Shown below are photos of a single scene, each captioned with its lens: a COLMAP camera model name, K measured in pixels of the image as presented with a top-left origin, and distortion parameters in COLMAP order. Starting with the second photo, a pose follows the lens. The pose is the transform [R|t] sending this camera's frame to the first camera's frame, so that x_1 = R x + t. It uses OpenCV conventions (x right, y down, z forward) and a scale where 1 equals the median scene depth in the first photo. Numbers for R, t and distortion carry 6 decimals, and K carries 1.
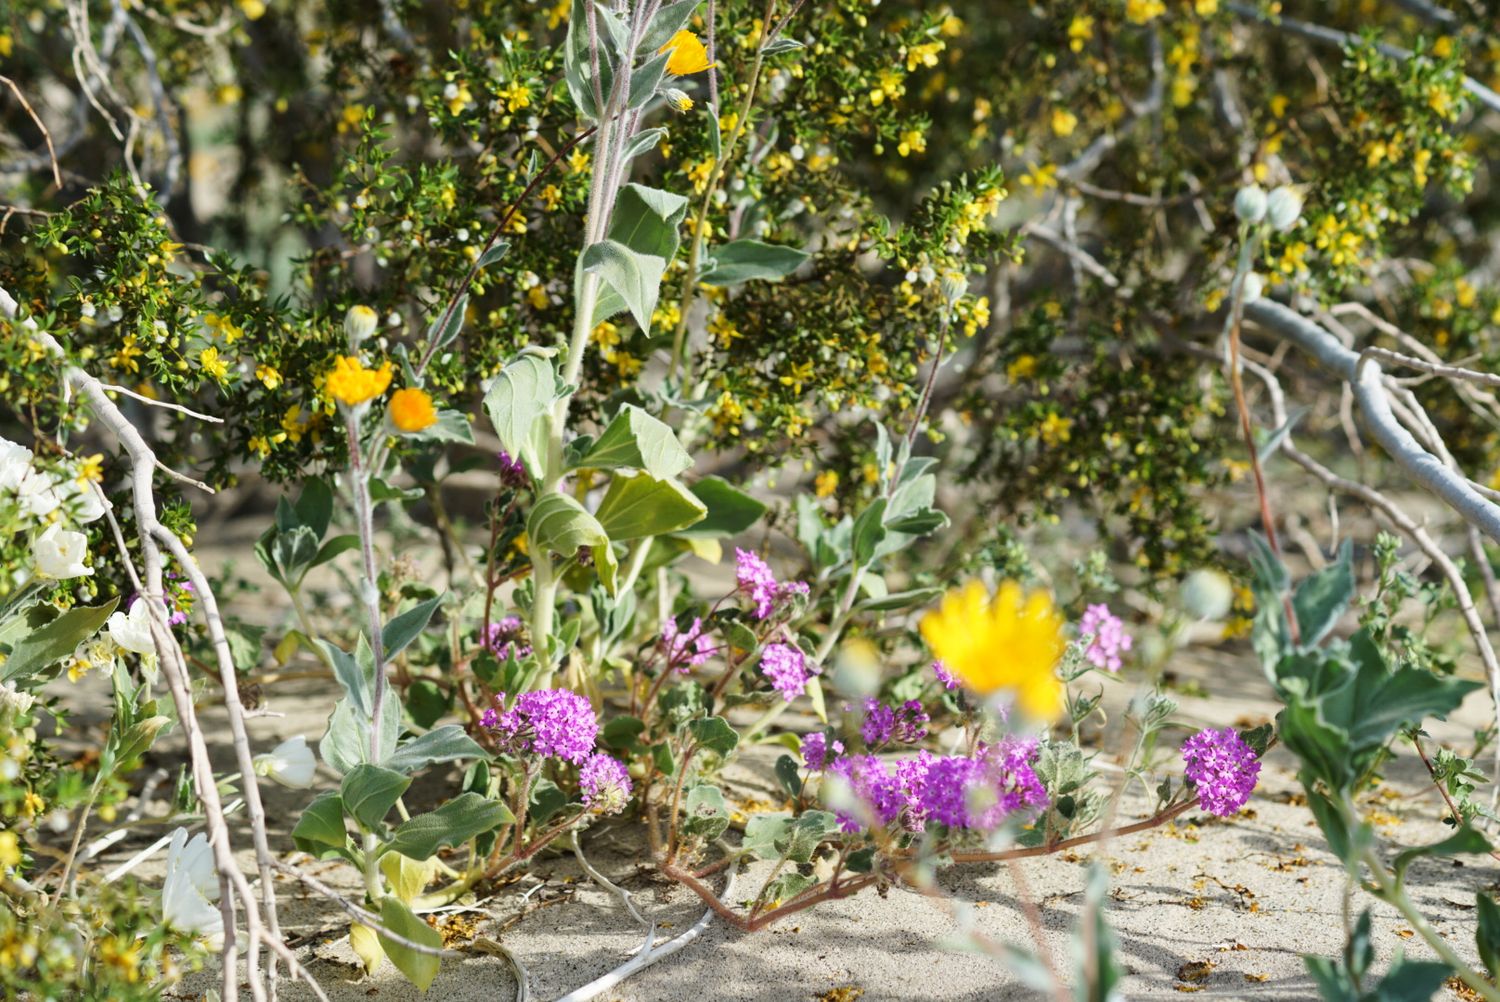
lens RADIAL K [[4294.9, 0, 751.1], [0, 4294.9, 504.7], [0, 0, 1]] dist [0.035952, 0.000000]
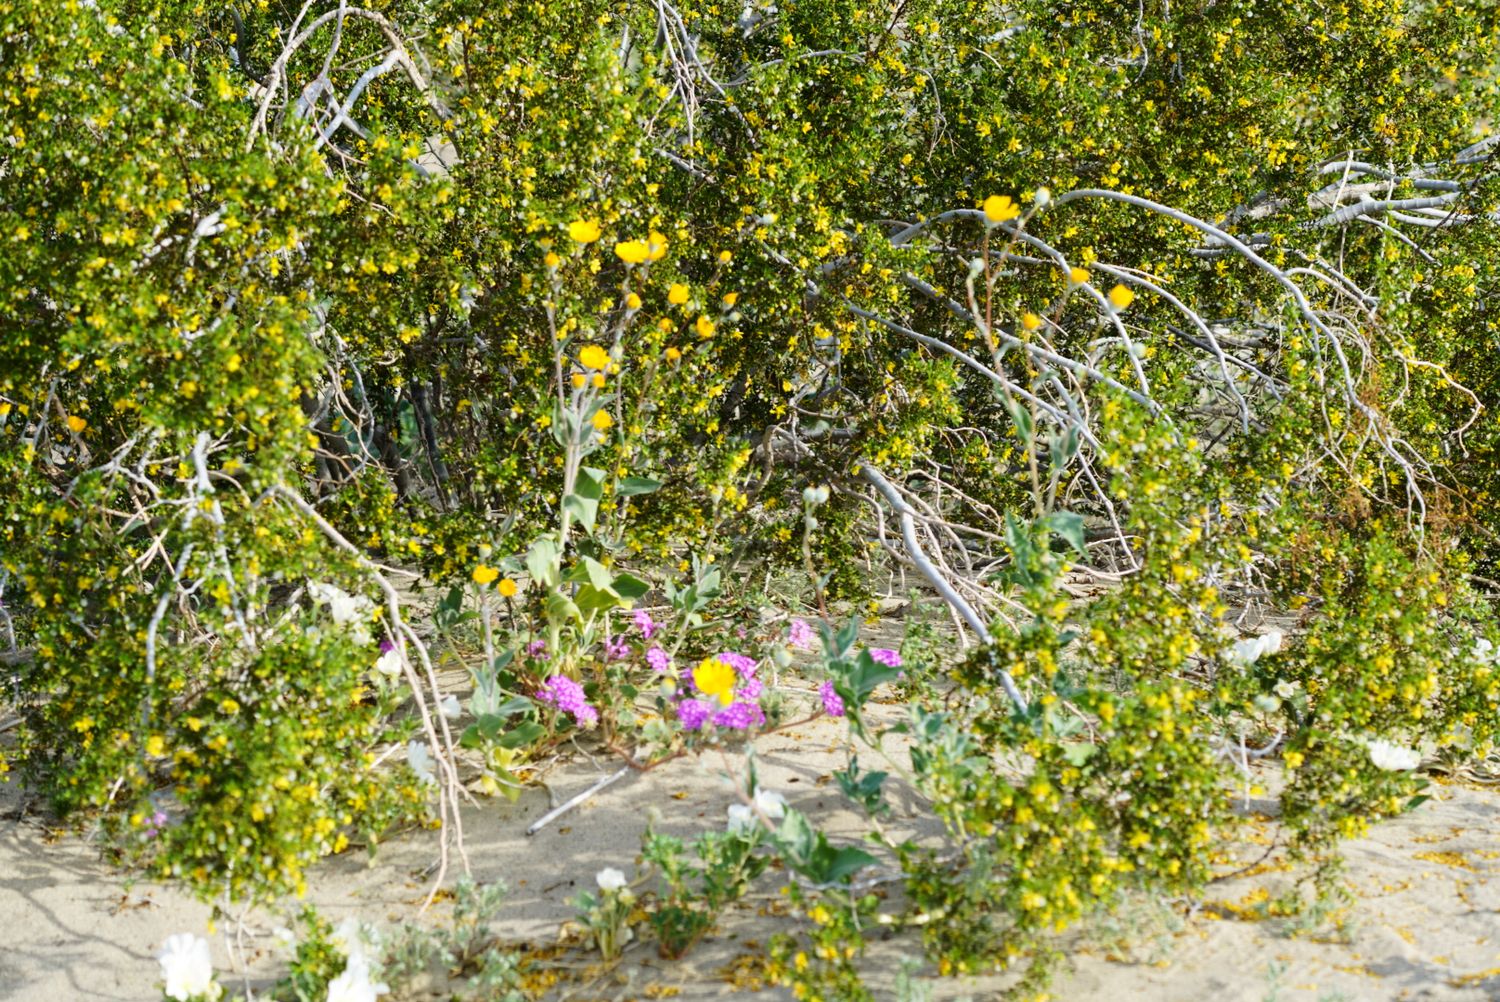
lens RADIAL K [[4294.9, 0, 748.6], [0, 4294.9, 498.7], [0, 0, 1]] dist [0.035952, 0.000000]
pose [[0.998955, -0.045686, 0.001288, 0.061240], [0.045607, 0.998271, 0.037094, -0.140765], [-0.002980, -0.036996, 0.999311, -1.409795]]
